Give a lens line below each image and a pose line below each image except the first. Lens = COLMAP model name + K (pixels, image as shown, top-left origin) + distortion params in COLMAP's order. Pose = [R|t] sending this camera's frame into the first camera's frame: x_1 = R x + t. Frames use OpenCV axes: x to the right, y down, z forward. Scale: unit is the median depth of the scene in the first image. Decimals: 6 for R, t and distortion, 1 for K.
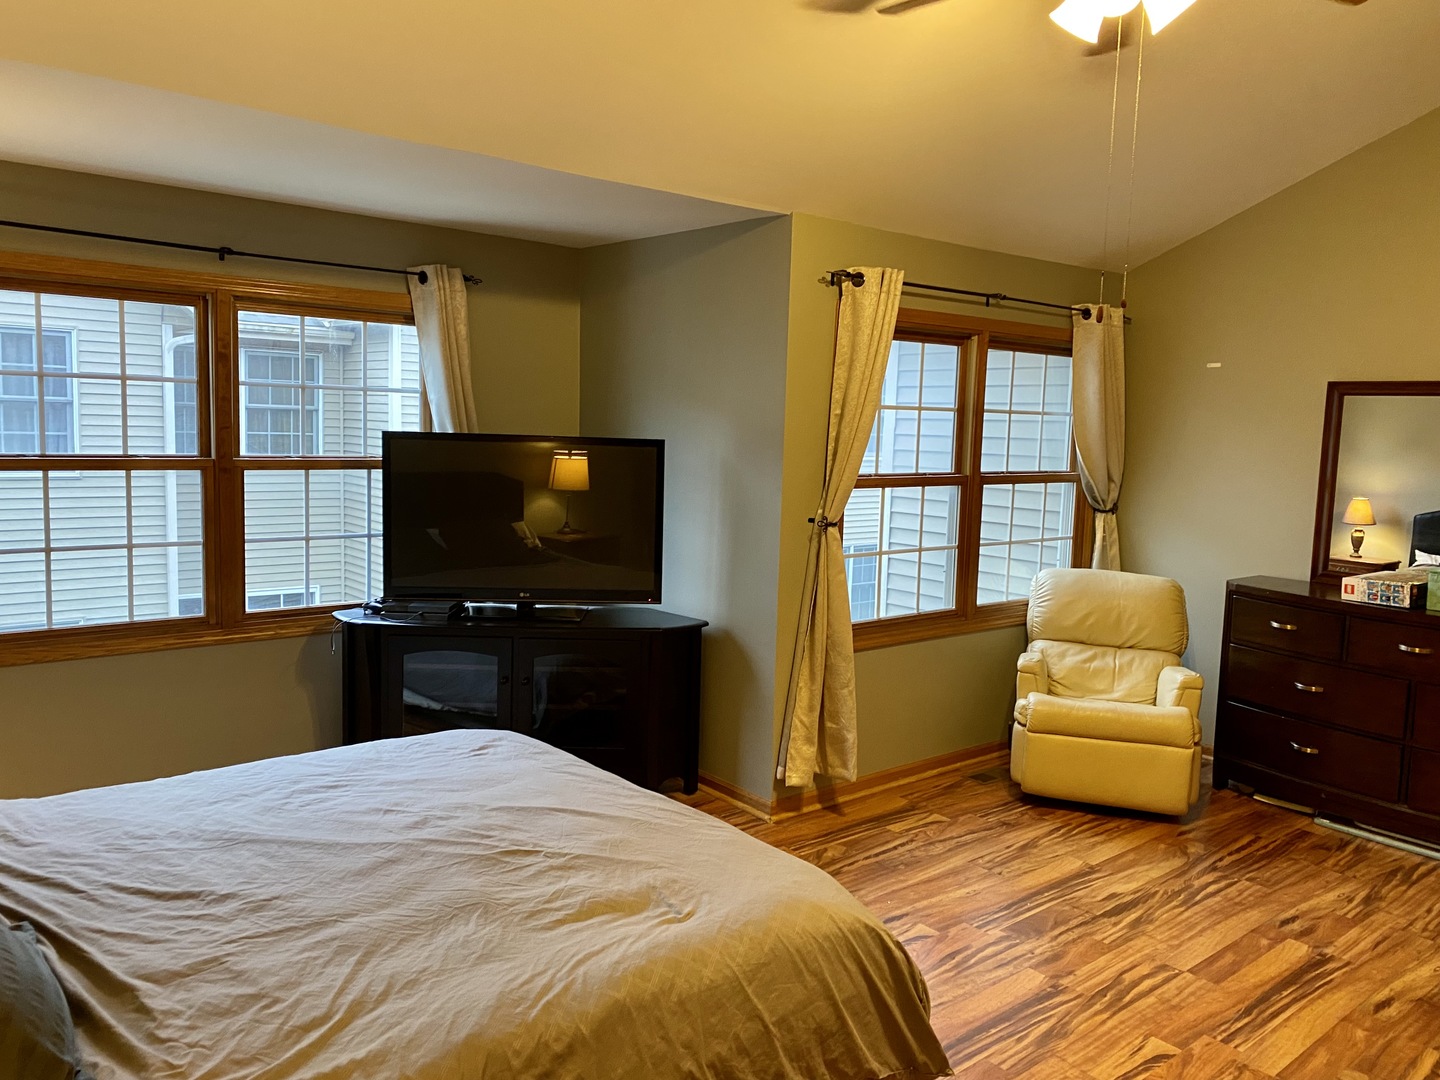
lens RADIAL K [[1082.1, 0, 717.7], [0, 1082.1, 530.3], [0, 0, 1]] dist [0.057764, -0.044497]
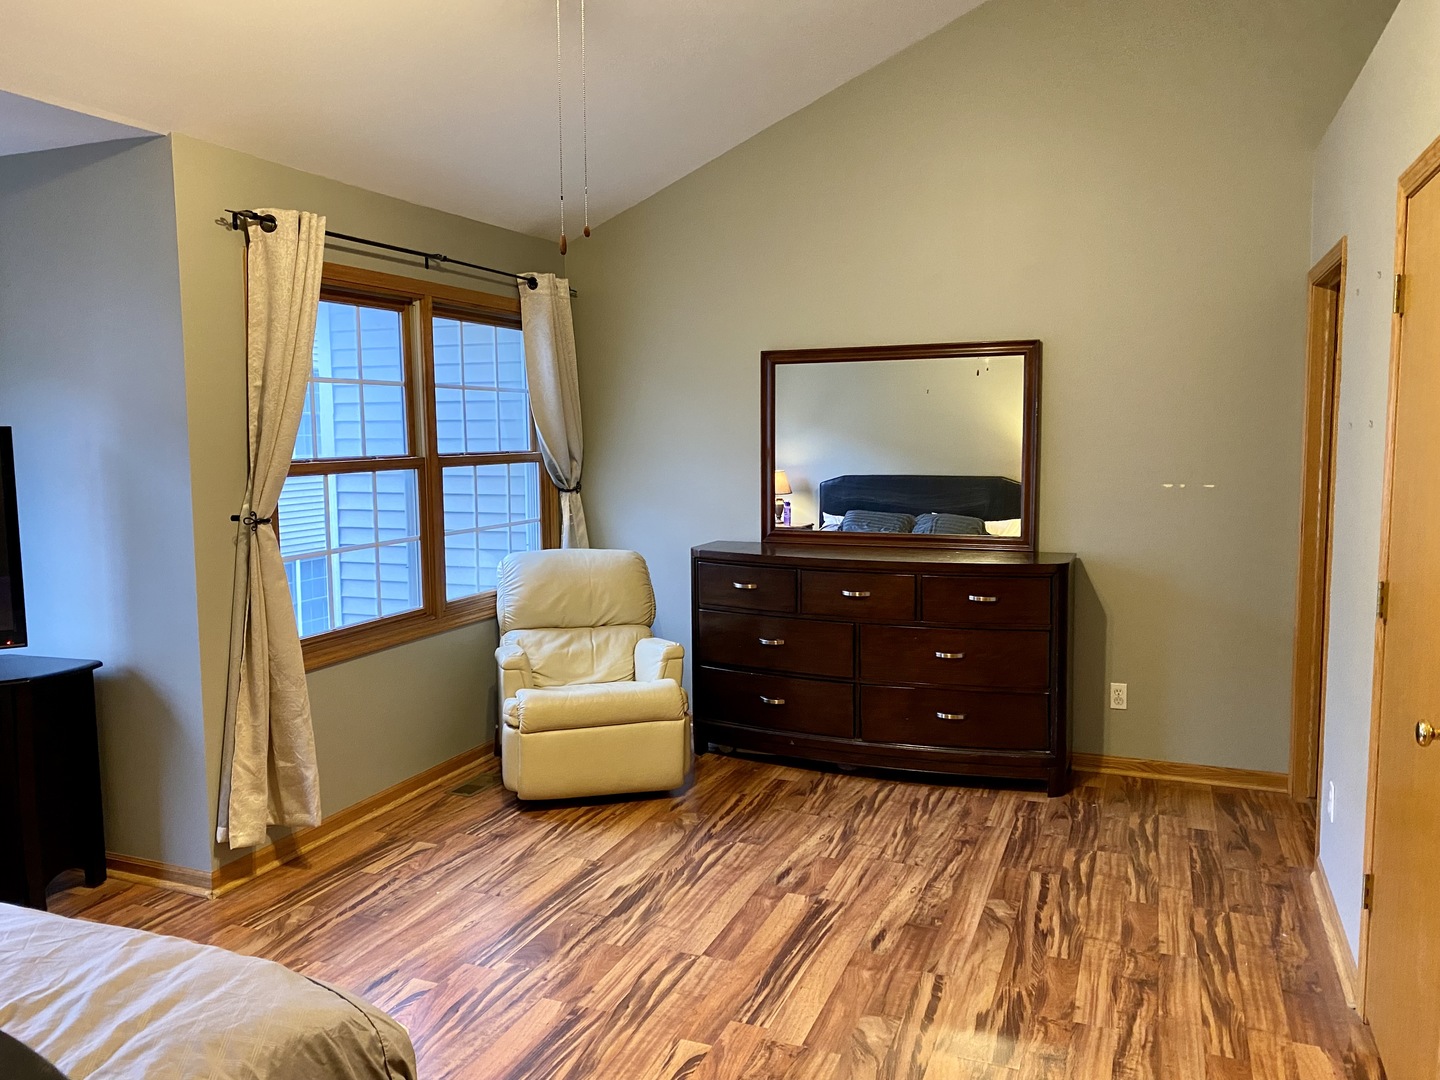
lens RADIAL K [[1082.1, 0, 717.3], [0, 1082.1, 533.9], [0, 0, 1]] dist [0.057764, -0.044497]
pose [[0.876912, -0.081976, 0.473608, 0.015078], [0.081526, 0.996439, 0.021521, 0.013976], [-0.473686, 0.019739, 0.880473, 0.111671]]
